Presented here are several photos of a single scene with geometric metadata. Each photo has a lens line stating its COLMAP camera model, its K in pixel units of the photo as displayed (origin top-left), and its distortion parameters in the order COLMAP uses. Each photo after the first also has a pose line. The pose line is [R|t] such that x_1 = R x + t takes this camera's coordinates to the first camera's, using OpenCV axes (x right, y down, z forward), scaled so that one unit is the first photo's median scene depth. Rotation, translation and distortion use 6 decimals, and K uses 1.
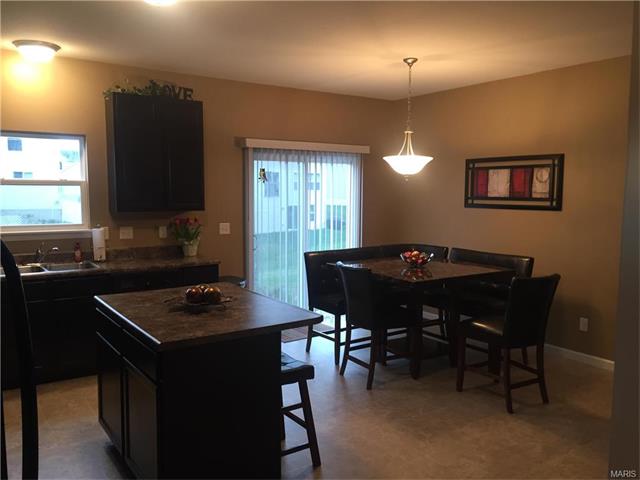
lens RADIAL K [[543.6, 0, 320.0], [0, 543.6, 240.0], [0, 0, 1]] dist [0.038633, -0.010496]
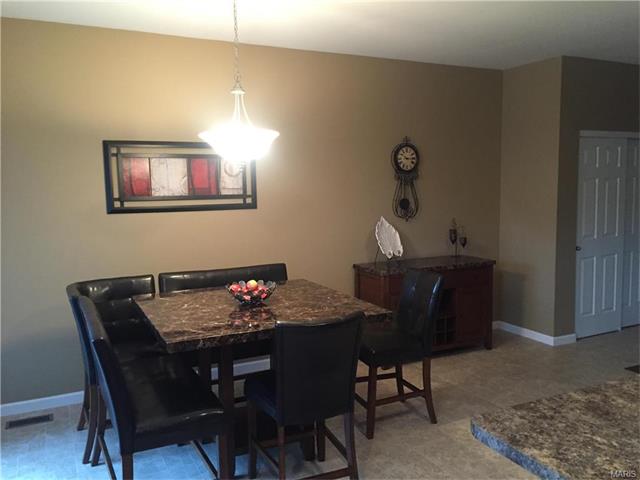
lens RADIAL K [[543.6, 0, 320.0], [0, 543.6, 240.0], [0, 0, 1]] dist [0.038633, -0.010496]
pose [[0.130001, -0.108547, 0.985554, -0.403620], [0.109190, 0.989511, 0.094580, -0.072001], [-0.985483, 0.095317, 0.140490, 0.750653]]
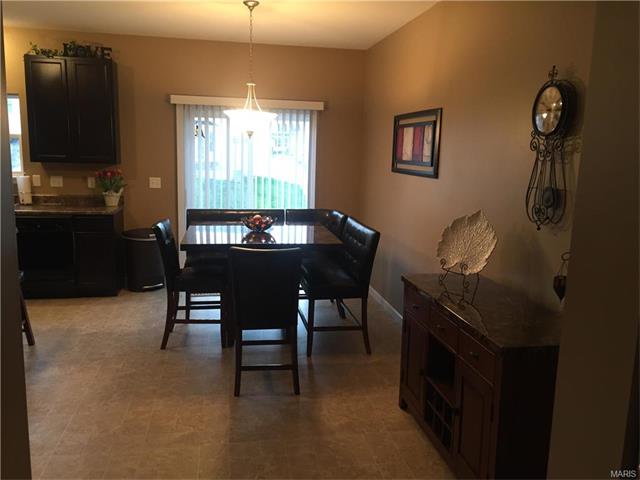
lens RADIAL K [[543.6, 0, 320.0], [0, 543.6, 240.0], [0, 0, 1]] dist [0.038633, -0.010496]
pose [[0.911830, 0.088564, -0.400901, 0.591602], [-0.061624, 0.994918, 0.079628, -0.015949], [0.405916, -0.047902, 0.912654, 0.177515]]
